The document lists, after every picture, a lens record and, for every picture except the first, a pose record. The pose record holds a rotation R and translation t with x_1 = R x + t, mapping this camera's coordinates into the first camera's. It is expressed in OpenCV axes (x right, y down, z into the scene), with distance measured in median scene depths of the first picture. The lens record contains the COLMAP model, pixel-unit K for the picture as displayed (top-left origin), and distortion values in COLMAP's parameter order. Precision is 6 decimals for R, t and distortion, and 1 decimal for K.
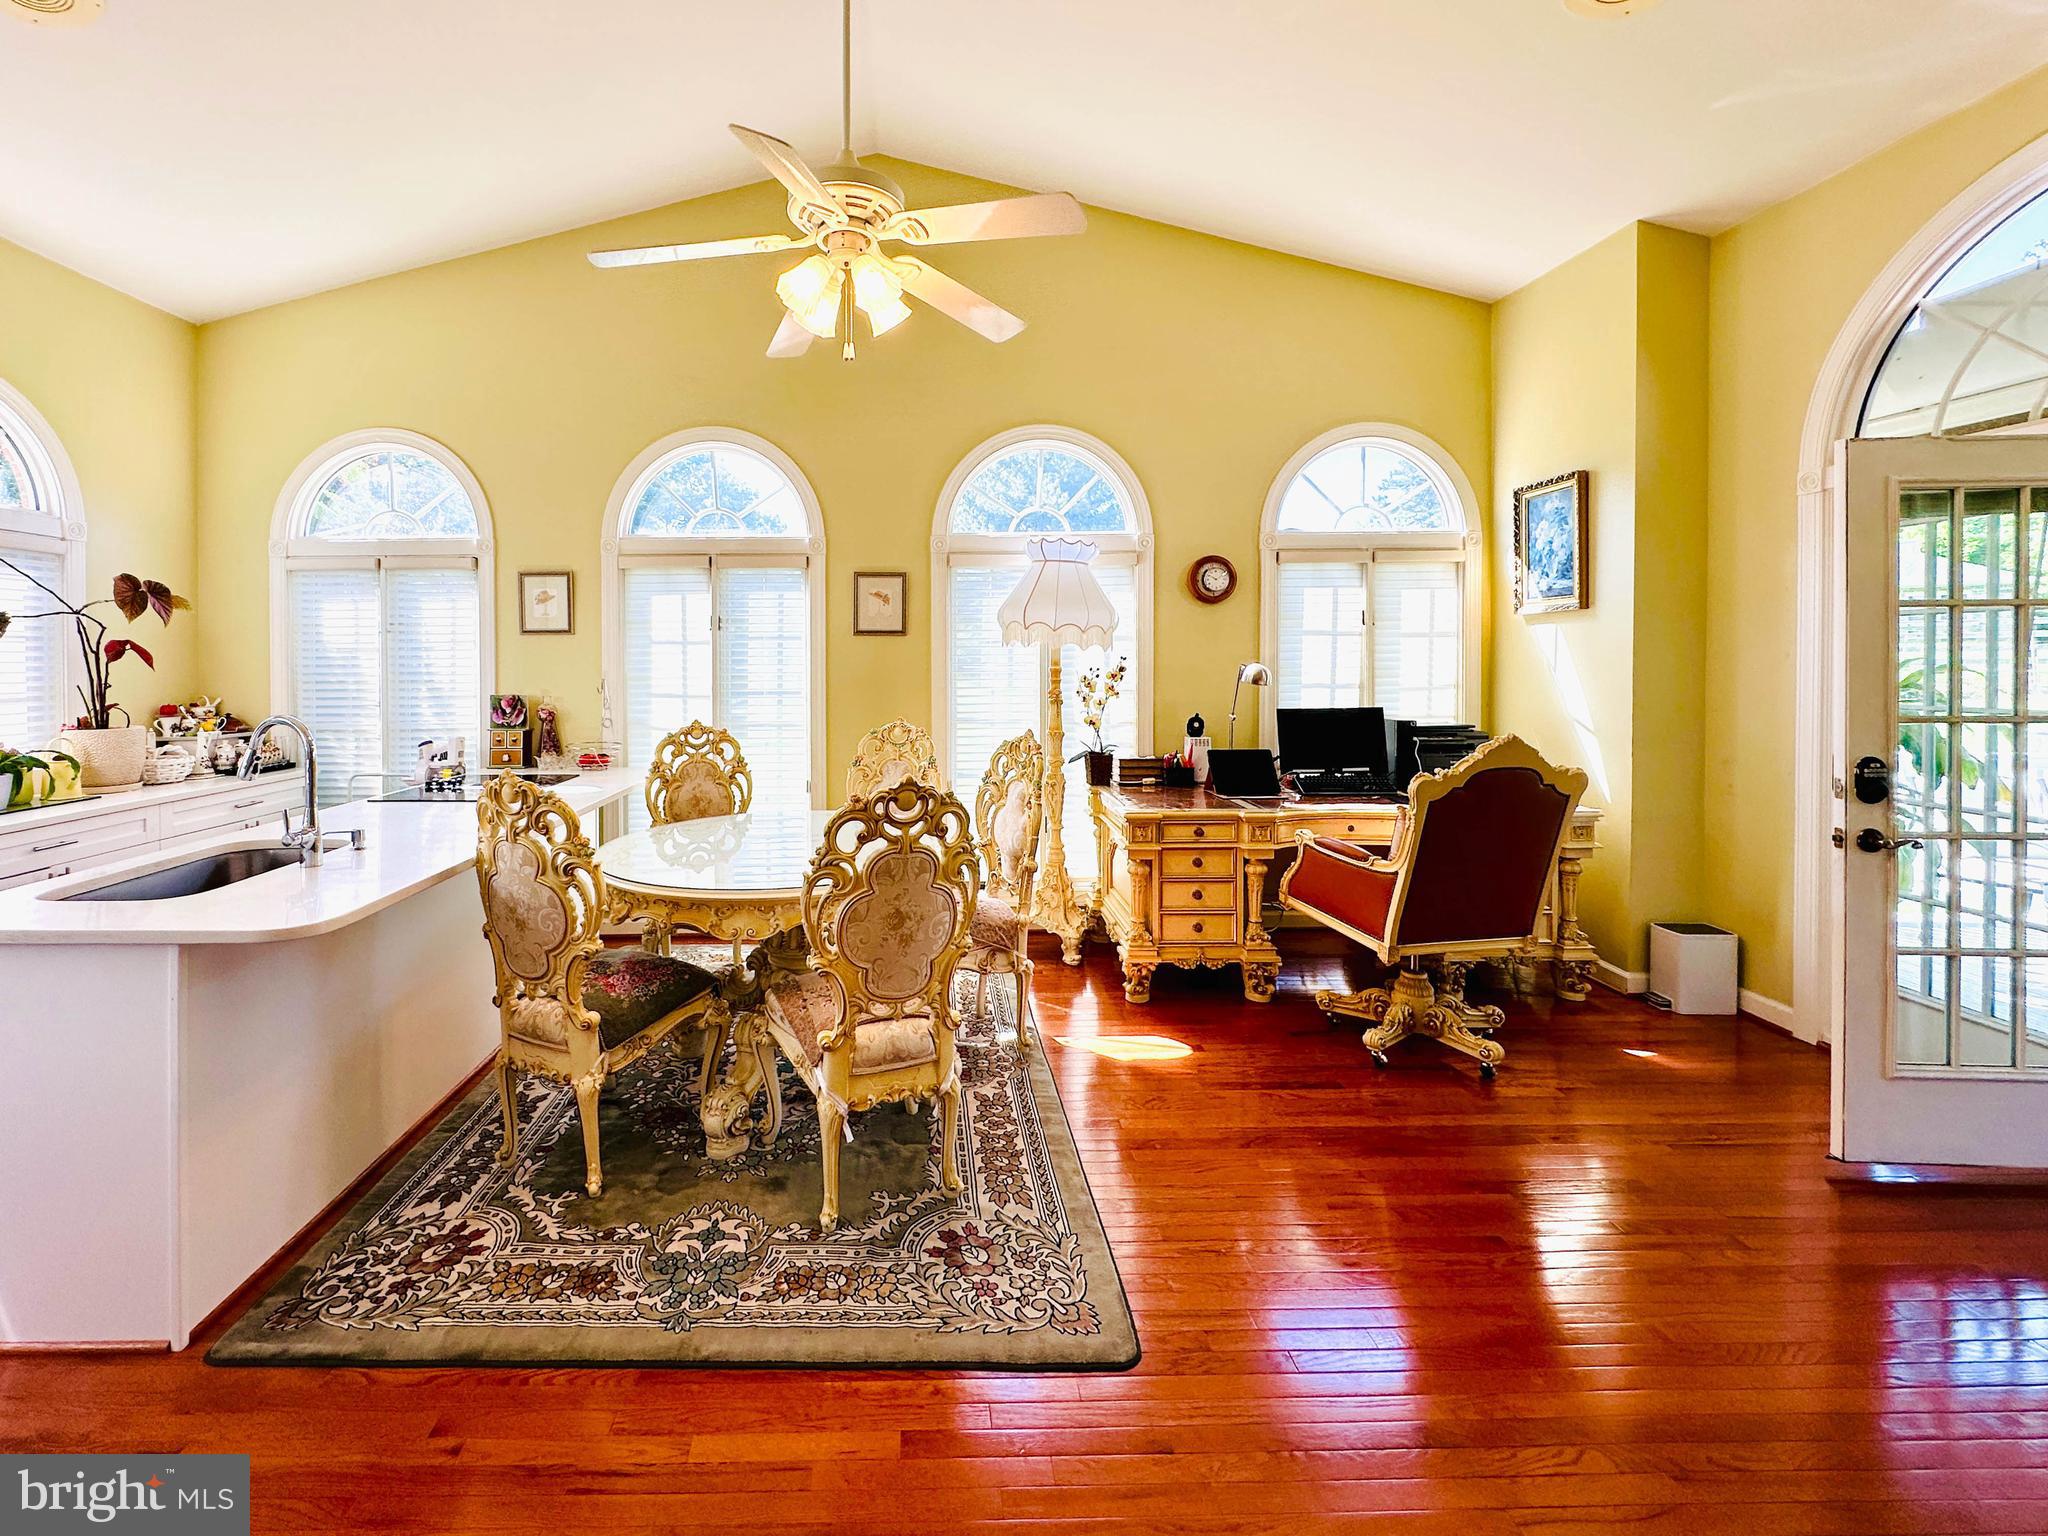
lens RADIAL K [[858.9, 0, 955.7], [0, 858.9, 670.8], [0, 0, 1]] dist [-0.009497, 0.002709]
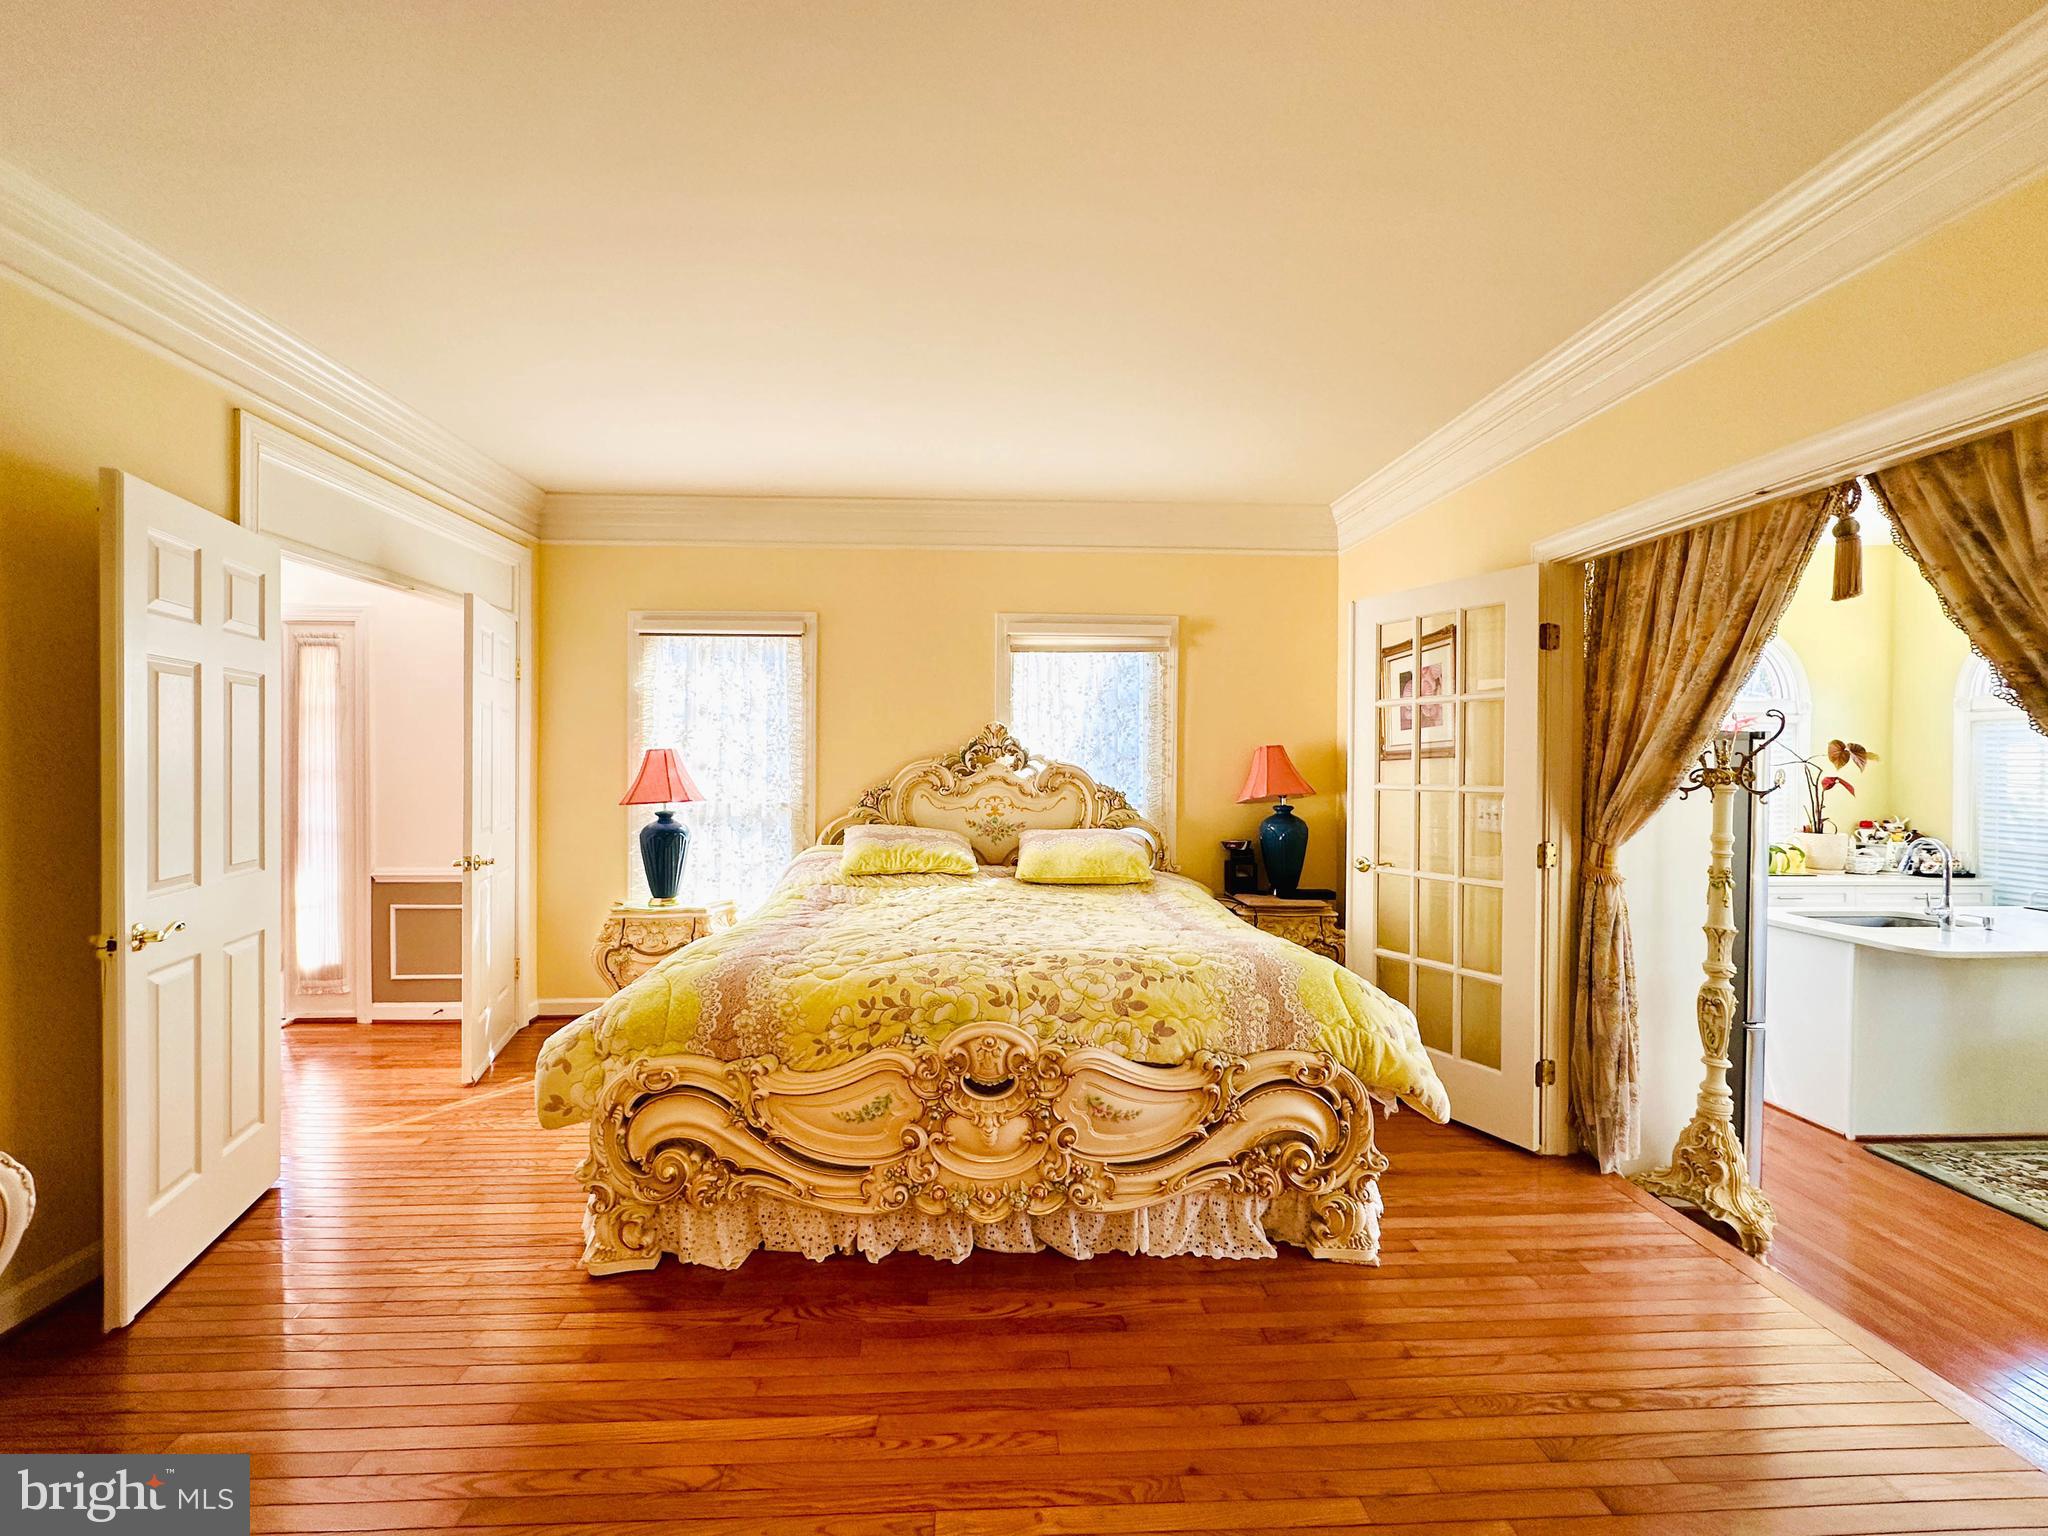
lens RADIAL K [[819.3, 0, 993.8], [0, 819.3, 769.4], [0, 0, 1]] dist [-0.002215, 0.001261]
pose [[-0.001612, 0.011708, -0.999930, 0.597529], [-0.014073, 0.999832, 0.011729, -0.054621], [0.999900, 0.014091, -0.001447, -0.609670]]
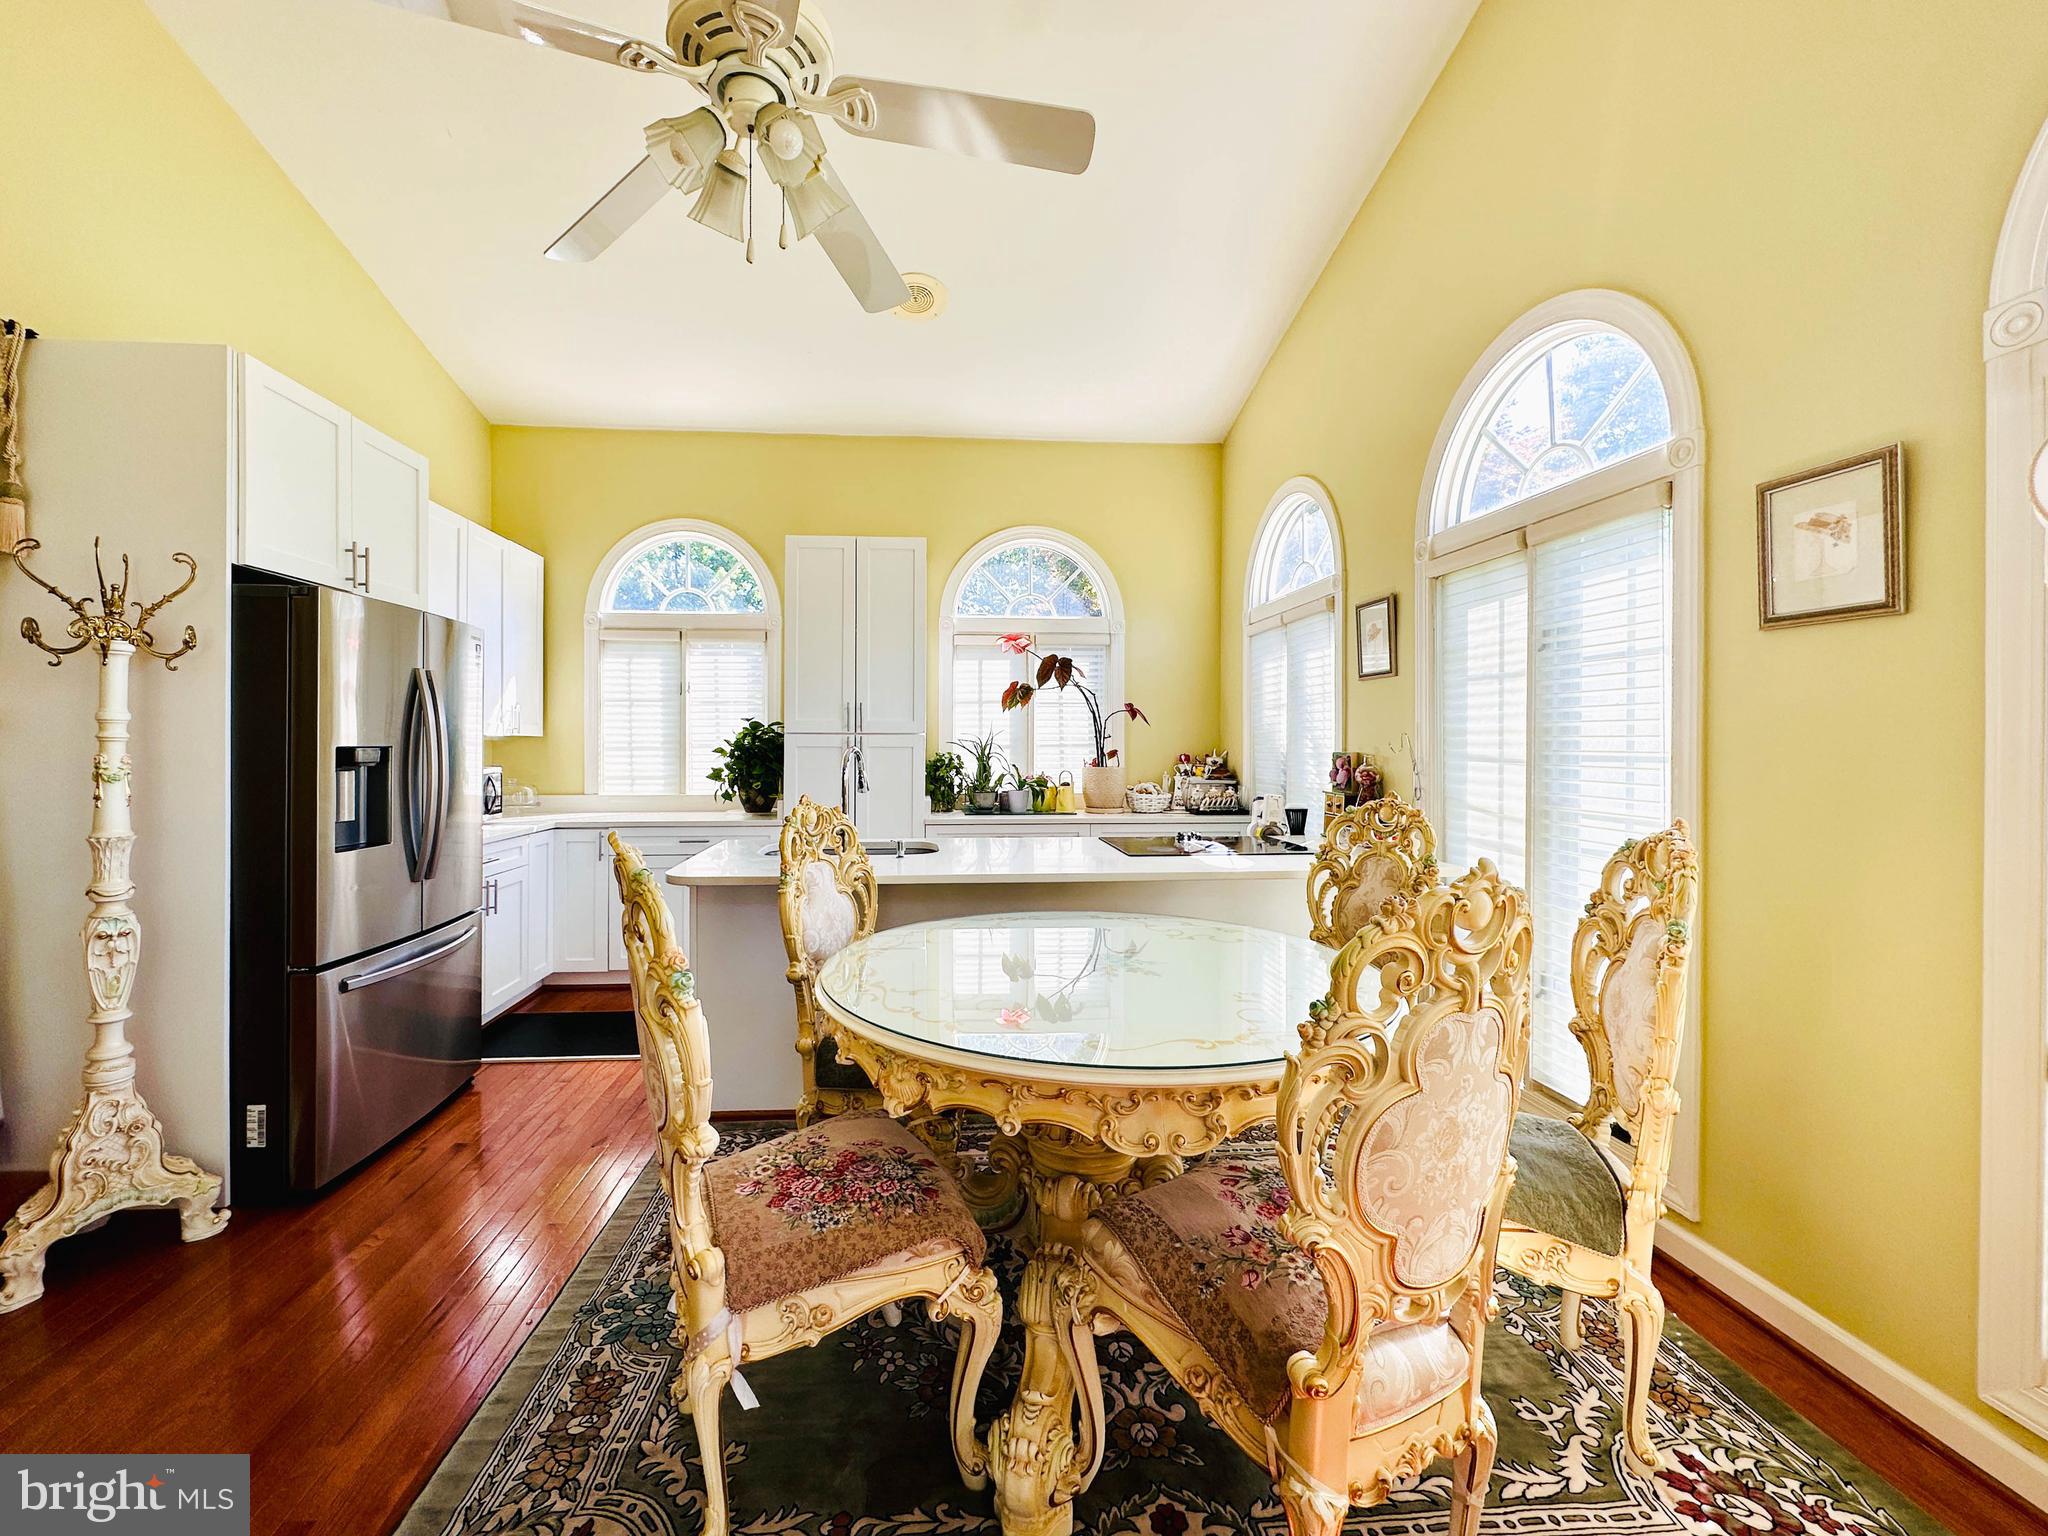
lens RADIAL K [[858.9, 0, 987.8], [0, 858.9, 740.3], [0, 0, 1]] dist [-0.009497, 0.002709]
pose [[0.018243, 0.000510, -0.999833, 0.426854], [-0.011759, 0.999931, 0.000295, 0.026197], [0.999764, 0.011752, 0.018248, 0.839988]]
